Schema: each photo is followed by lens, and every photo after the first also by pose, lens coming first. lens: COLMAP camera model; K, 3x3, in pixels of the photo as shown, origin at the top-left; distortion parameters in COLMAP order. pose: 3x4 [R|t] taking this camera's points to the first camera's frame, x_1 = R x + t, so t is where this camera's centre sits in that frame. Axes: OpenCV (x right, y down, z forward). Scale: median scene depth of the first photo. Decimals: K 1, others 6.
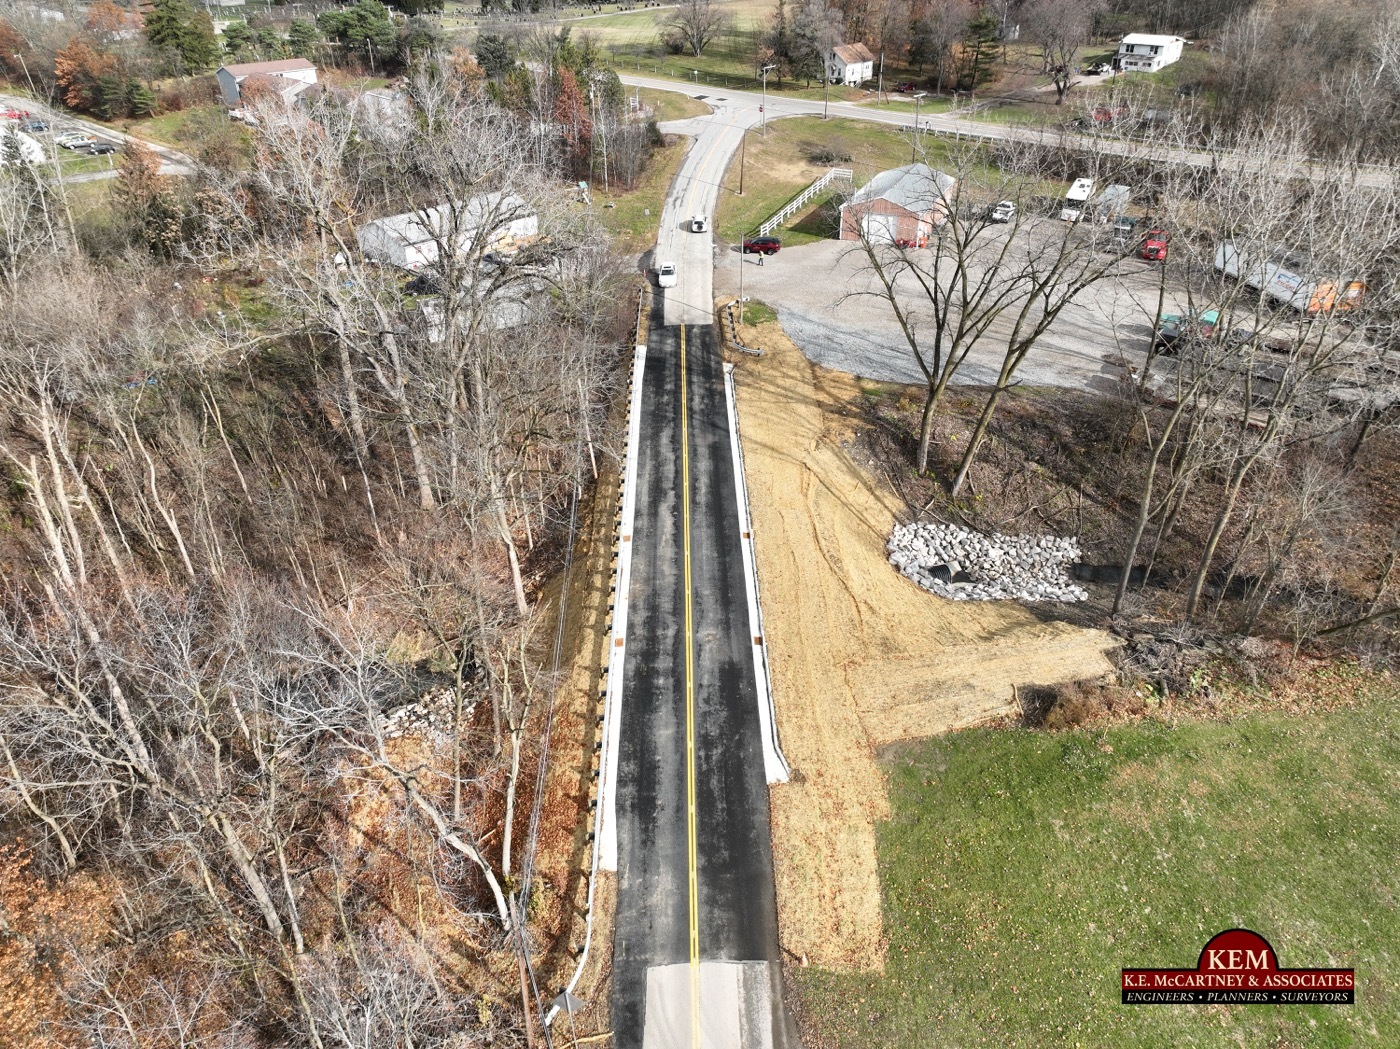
lens RADIAL K [[982.4, 0, 701.6], [0, 982.4, 520.9], [0, 0, 1]] dist [0.004697, 0.005861]
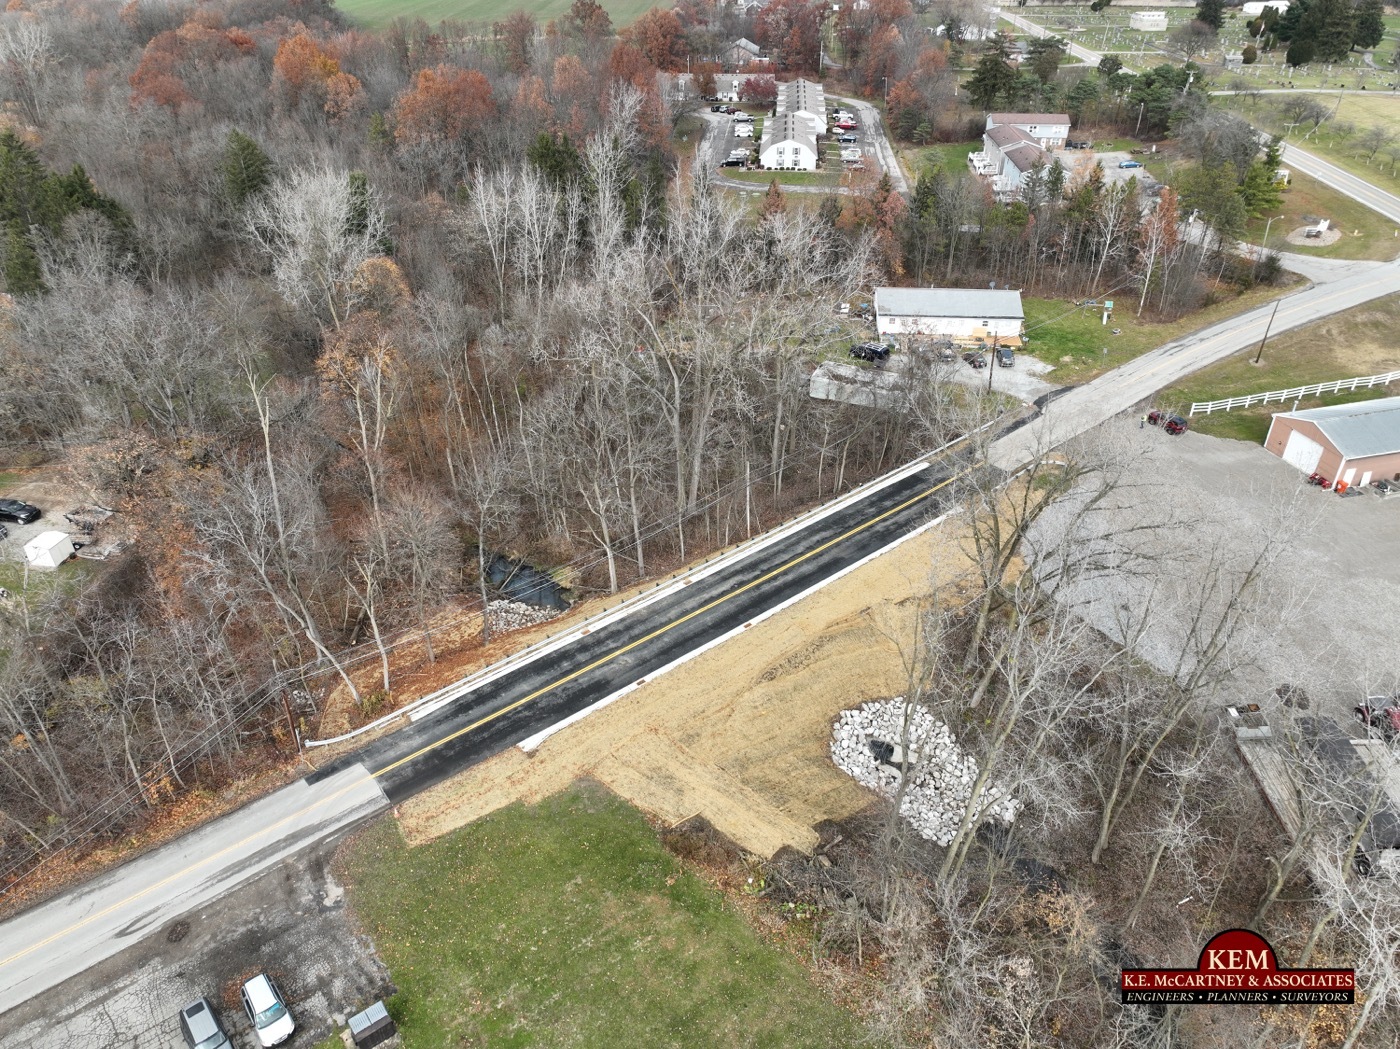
lens RADIAL K [[982.4, 0, 701.6], [0, 982.4, 520.9], [0, 0, 1]] dist [0.004697, 0.005861]
pose [[0.617776, 0.431714, -0.657249, 0.866013], [-0.419952, 0.887775, 0.188404, -0.352283], [0.664826, 0.159621, 0.729745, 0.023670]]
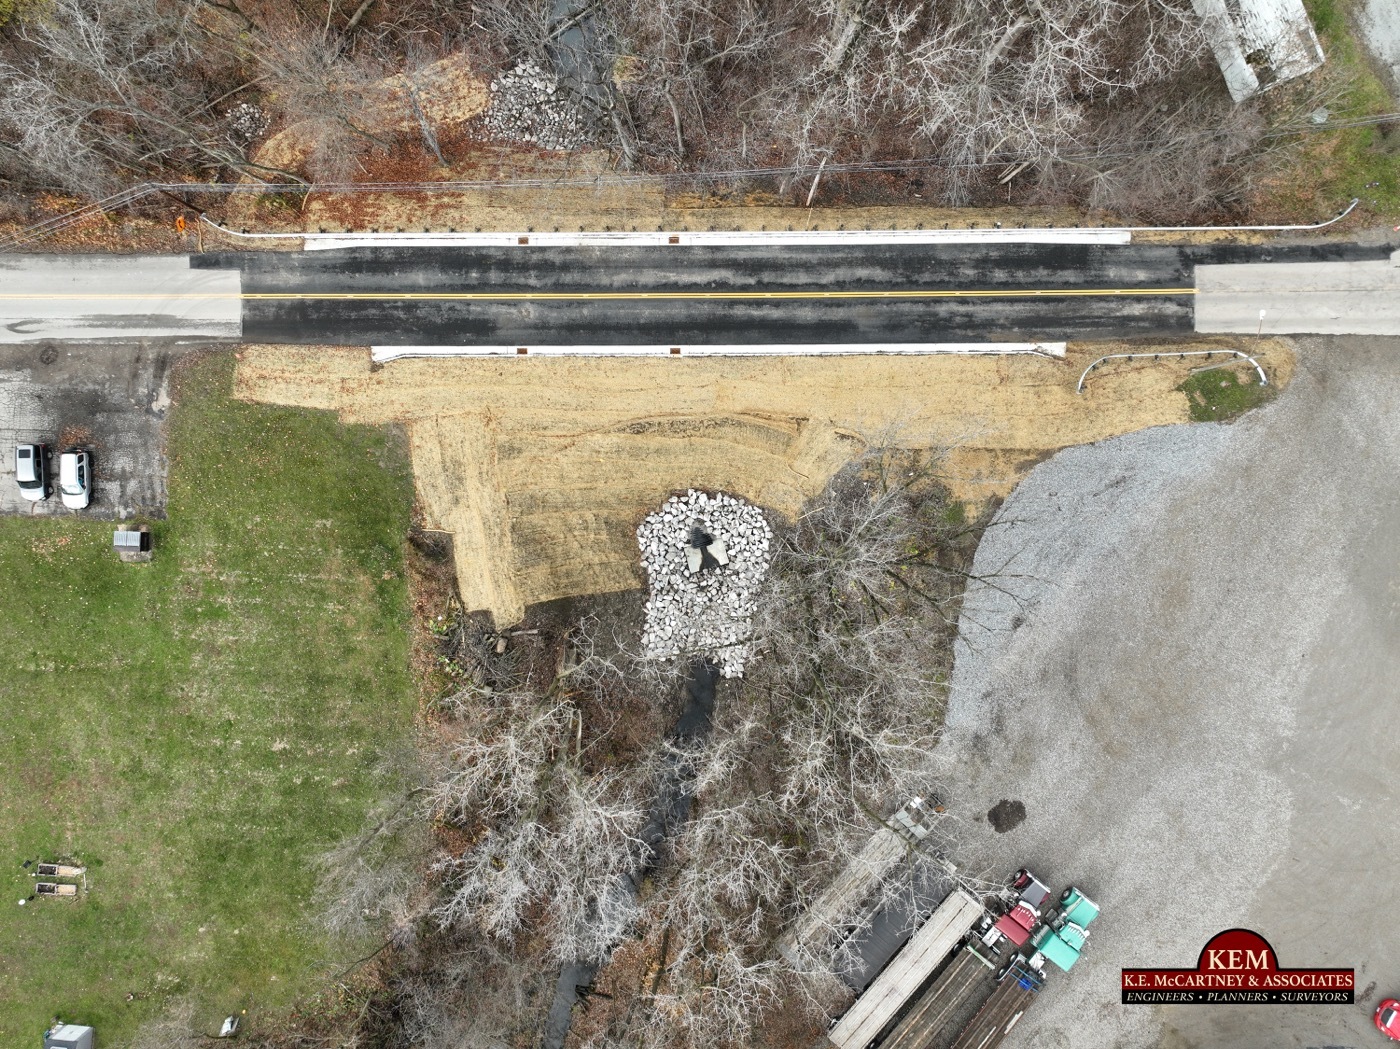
lens RADIAL K [[982.4, 0, 701.6], [0, 982.4, 520.9], [0, 0, 1]] dist [0.004697, 0.005861]
pose [[-0.019374, 0.999263, 0.033148, 0.219924], [-0.529260, -0.038378, 0.847591, -1.037588], [0.848238, -0.001123, 0.529613, 0.498551]]
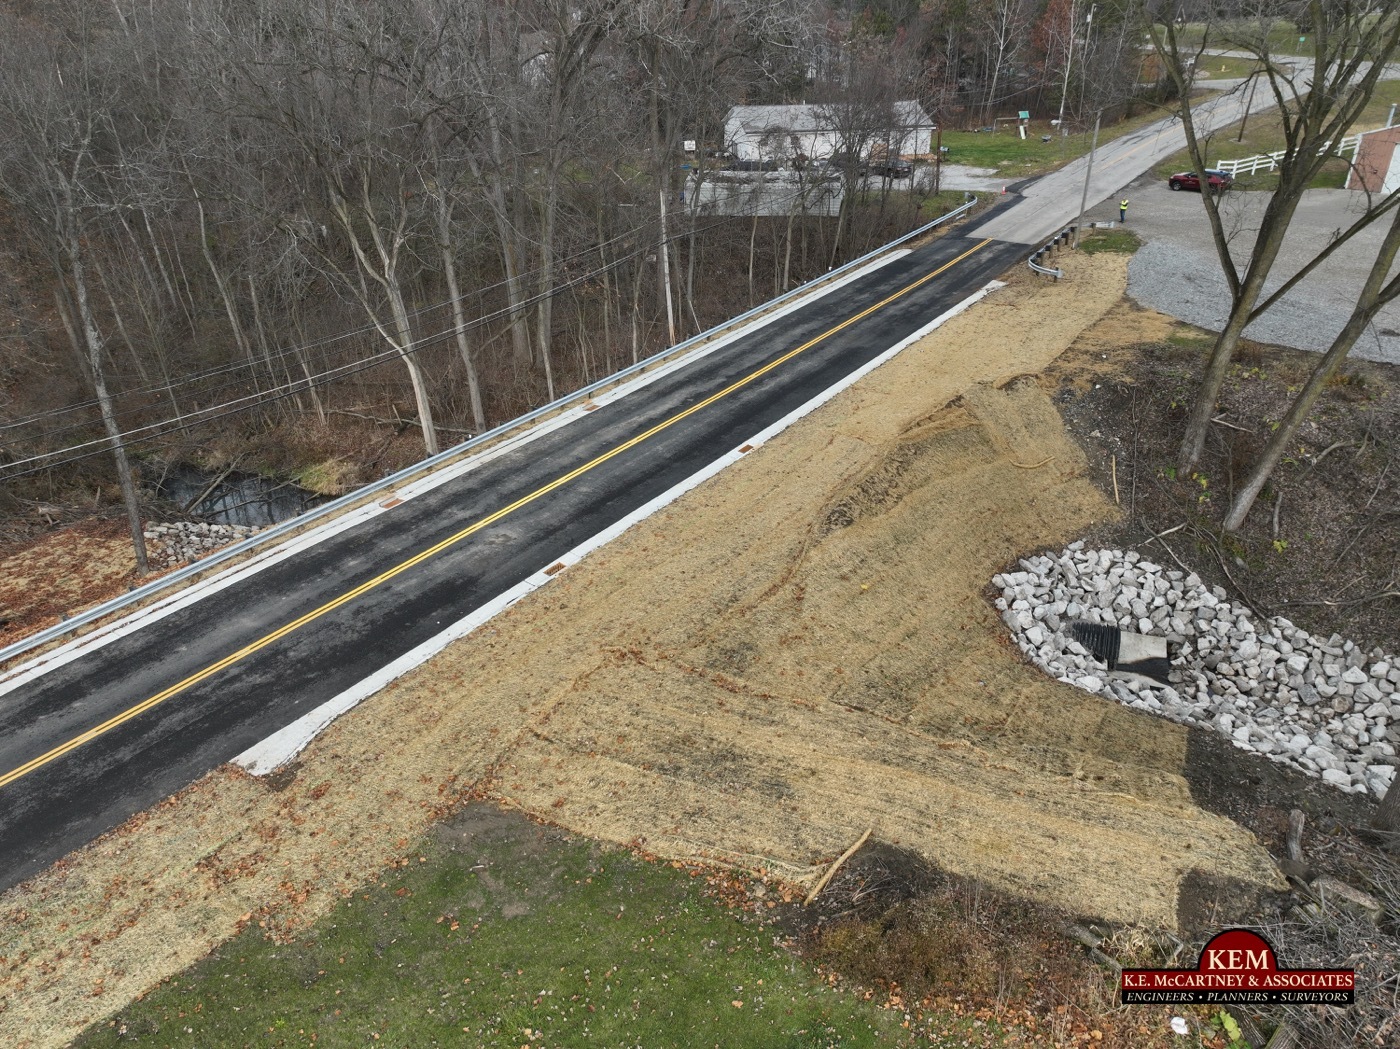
lens RADIAL K [[982.4, 0, 701.6], [0, 982.4, 520.9], [0, 0, 1]] dist [0.004697, 0.005861]
pose [[0.808453, 0.283564, -0.515747, 0.379582], [-0.312439, 0.949391, 0.032228, 0.050605], [0.498784, 0.135084, 0.856135, 0.540759]]
